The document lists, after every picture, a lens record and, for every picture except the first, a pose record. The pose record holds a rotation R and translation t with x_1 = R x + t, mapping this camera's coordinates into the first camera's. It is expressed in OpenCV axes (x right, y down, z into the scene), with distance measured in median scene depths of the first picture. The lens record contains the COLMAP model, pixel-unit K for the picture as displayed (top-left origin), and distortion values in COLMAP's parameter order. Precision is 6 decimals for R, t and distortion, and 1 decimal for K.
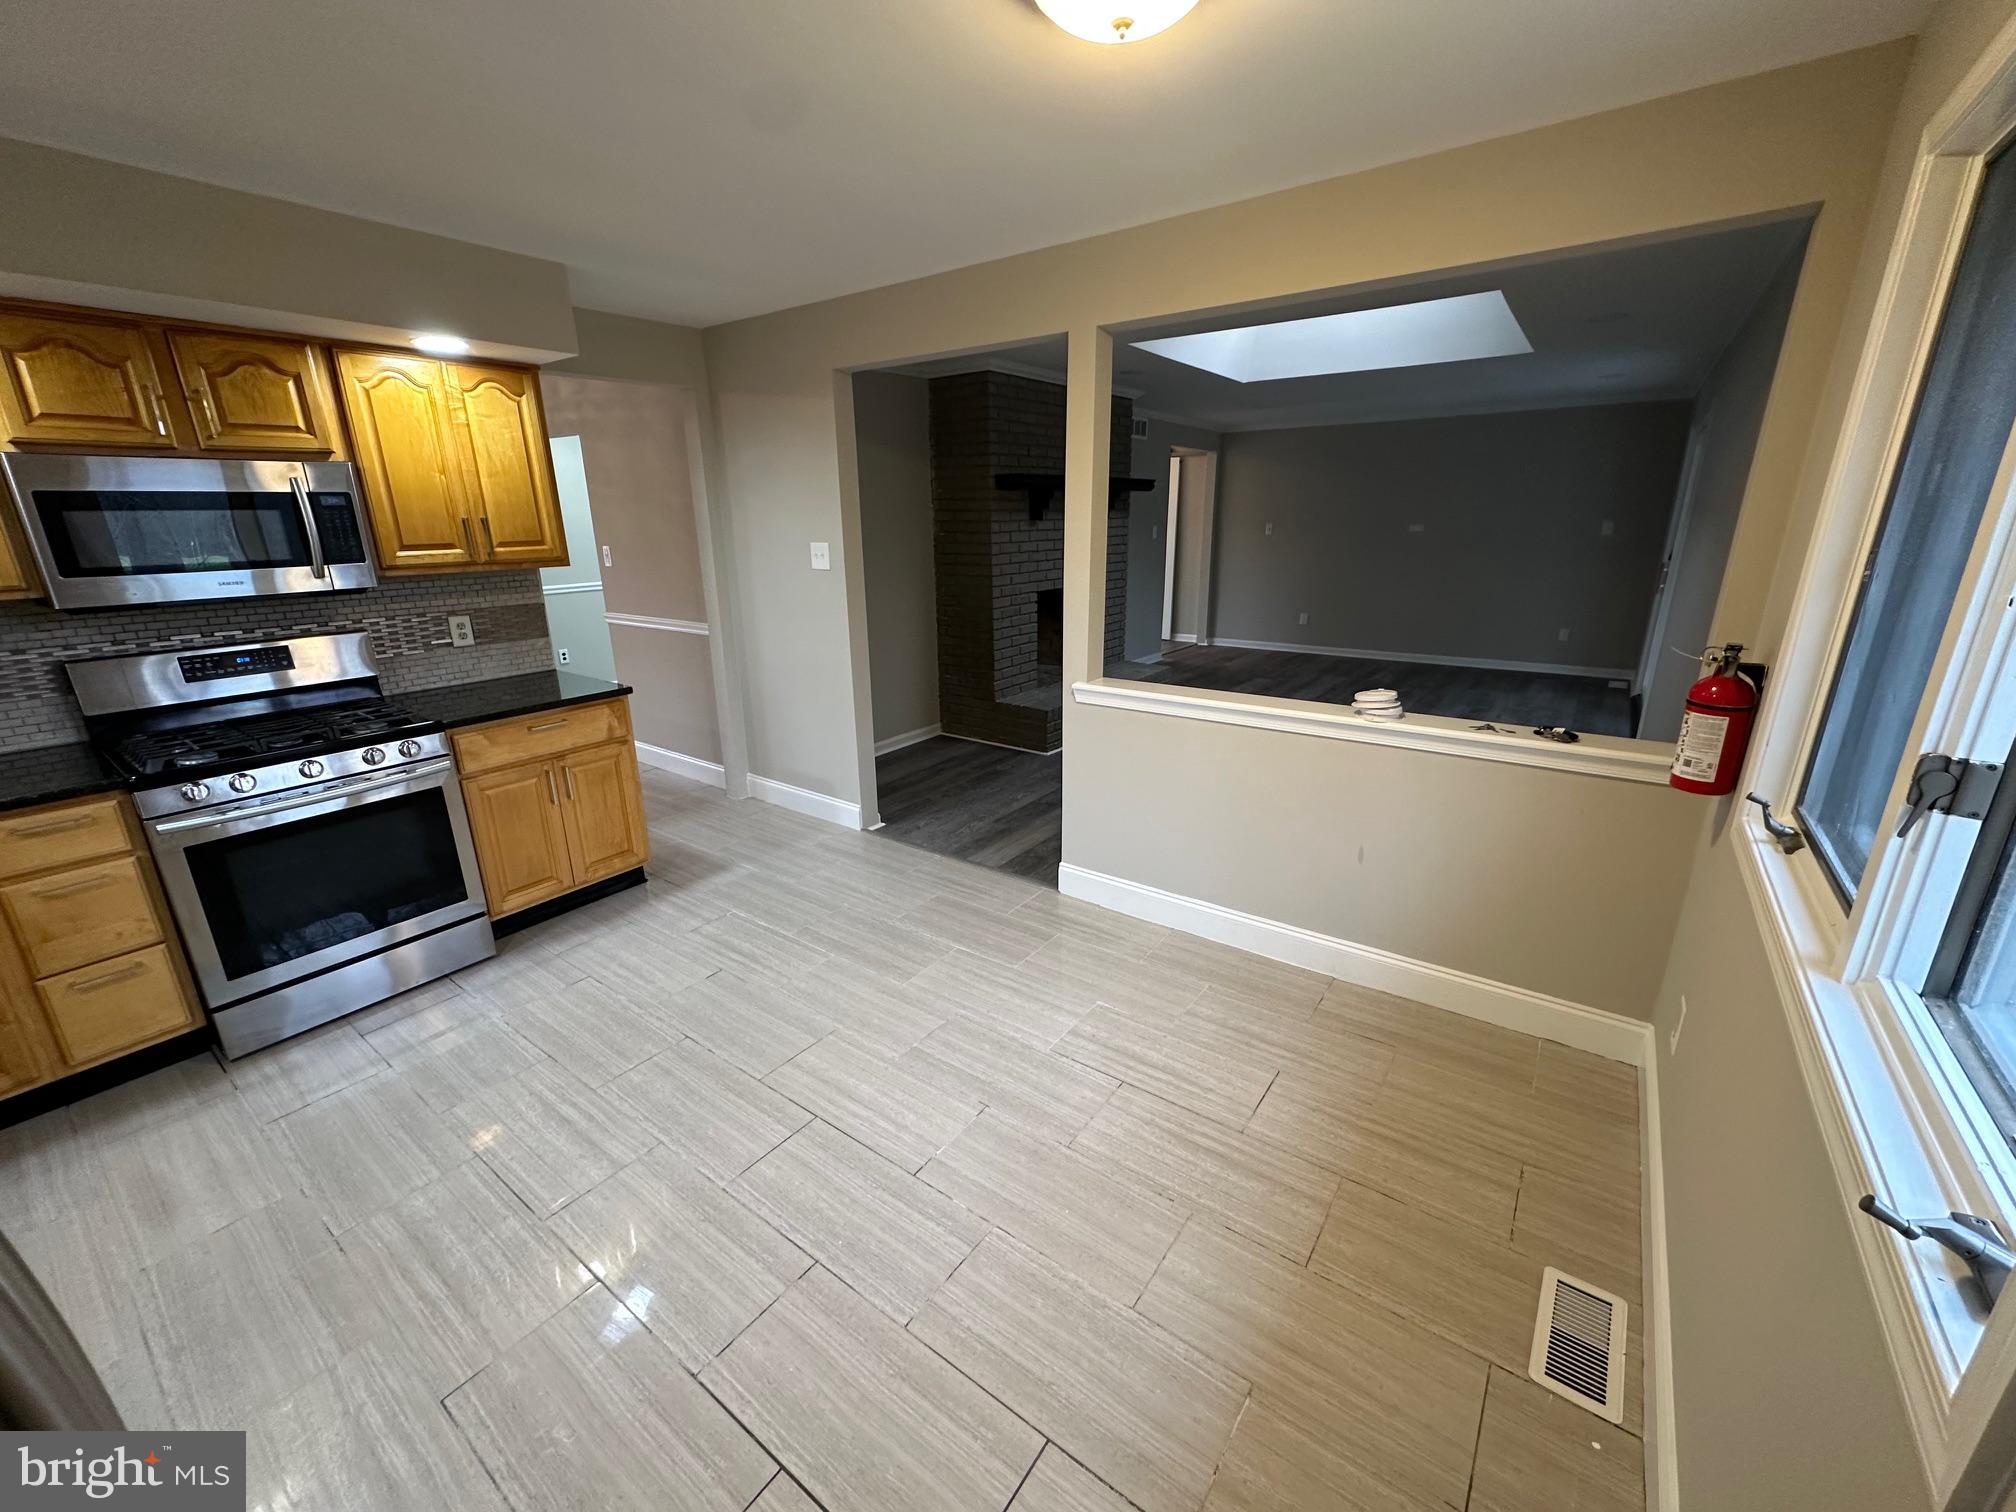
lens RADIAL K [[800.5, 0, 1009.6], [0, 800.5, 749.8], [0, 0, 1]] dist [-0.003315, 0.000831]
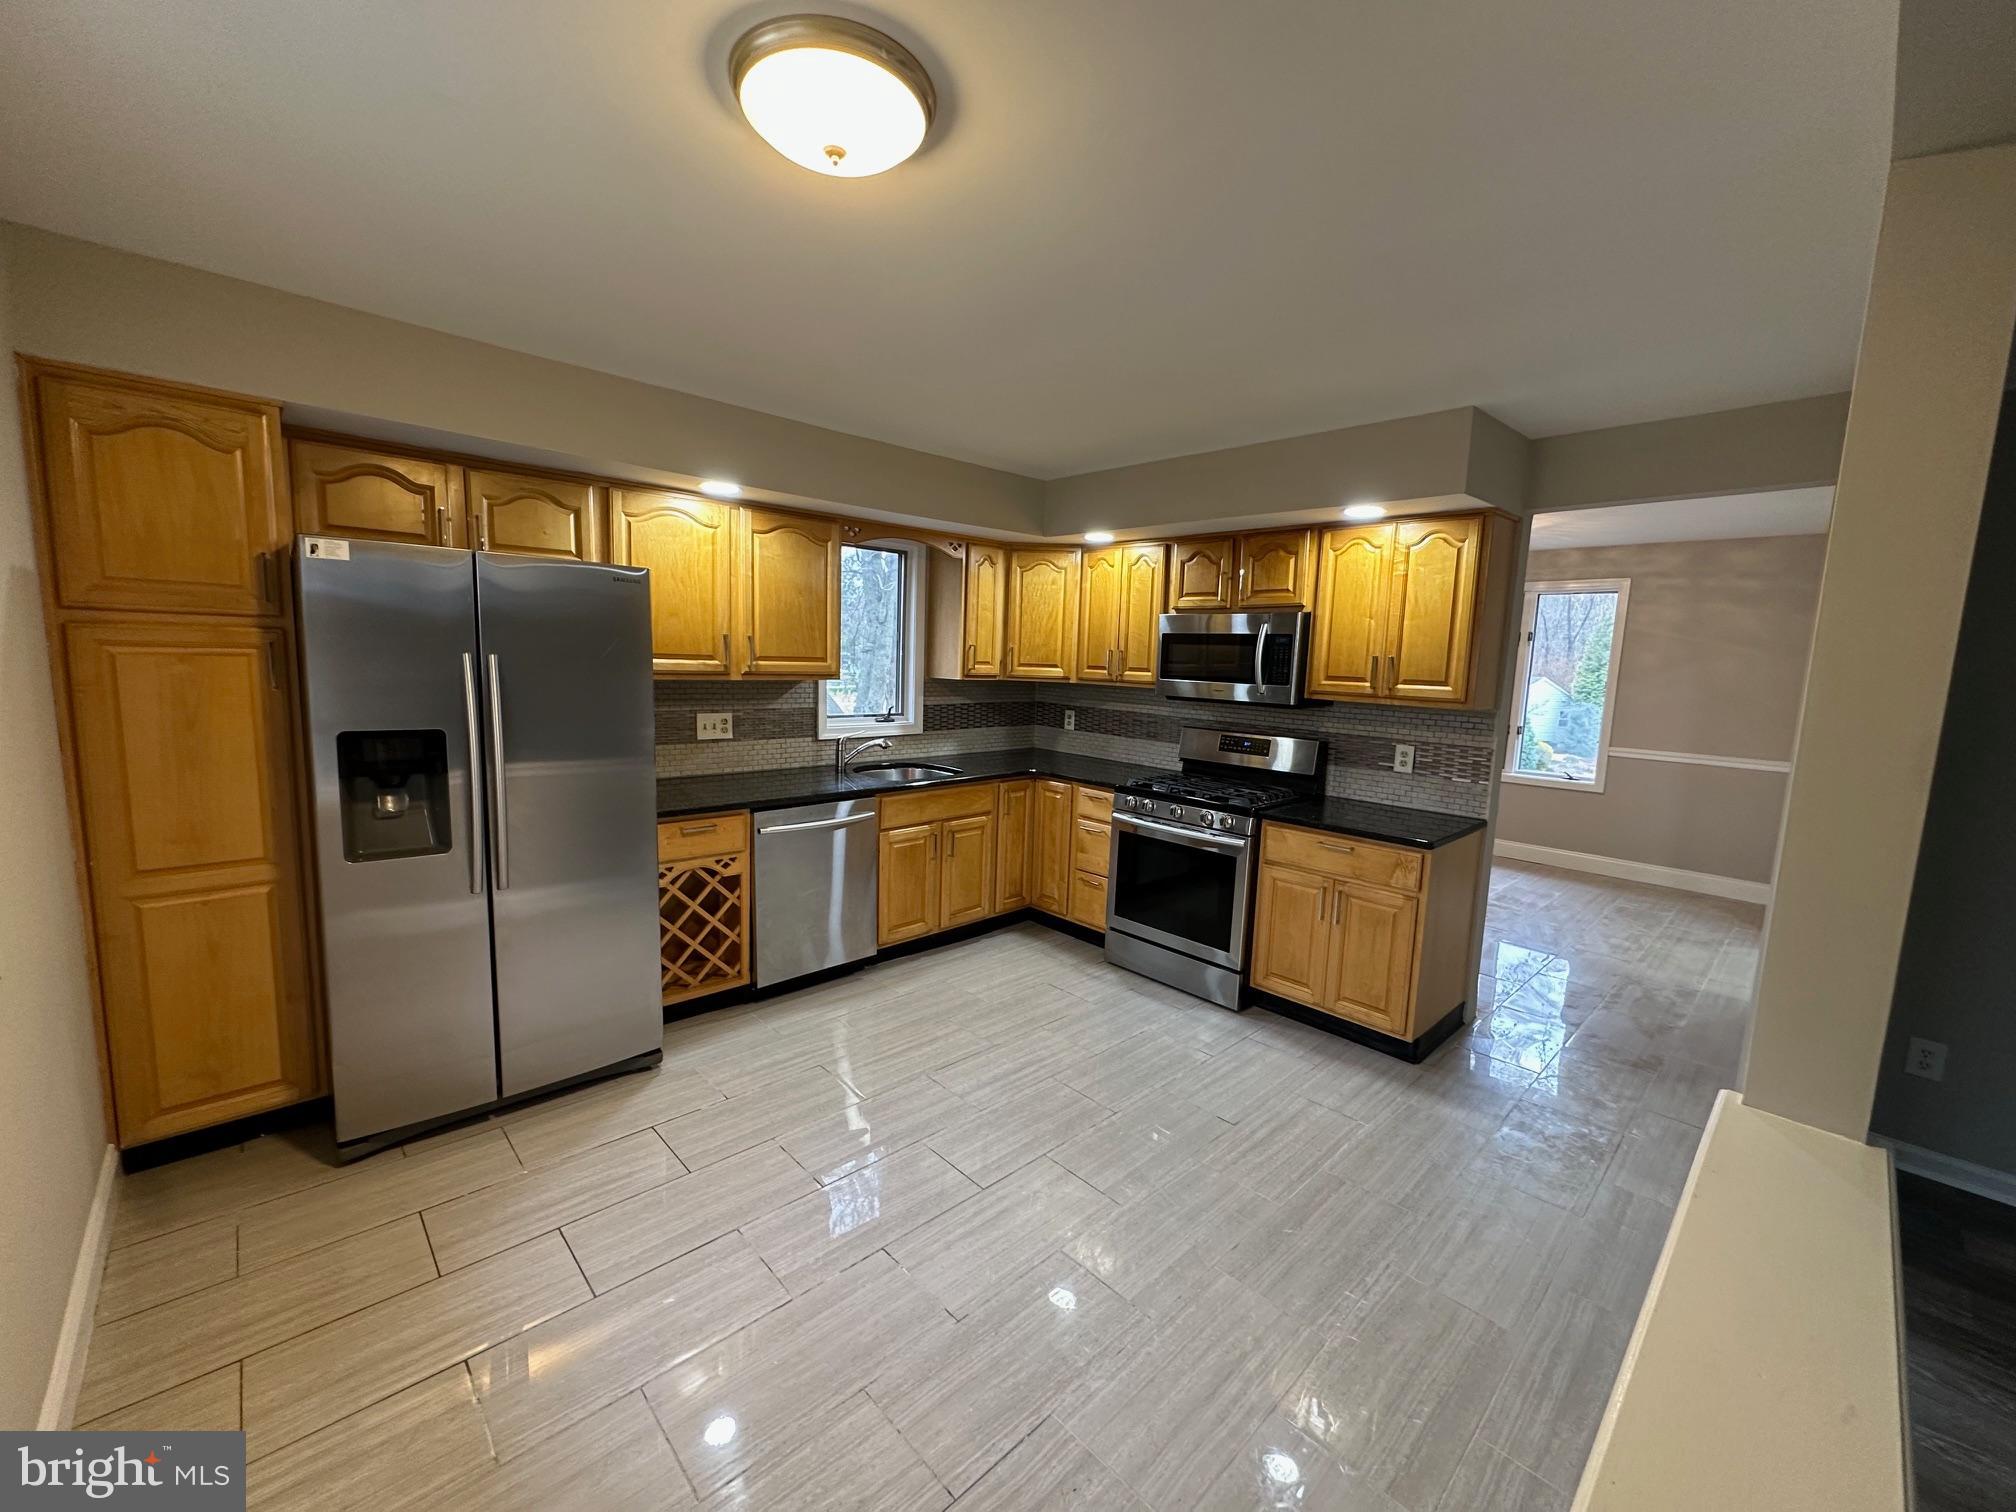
lens RADIAL K [[800.5, 0, 1005.0], [0, 800.5, 756.6], [0, 0, 1]] dist [-0.003315, 0.000831]
pose [[-0.178726, 0.133698, -0.974773, 0.504494], [-0.311965, 0.931905, 0.185018, -0.198909], [0.933132, 0.337162, -0.124846, 0.685144]]
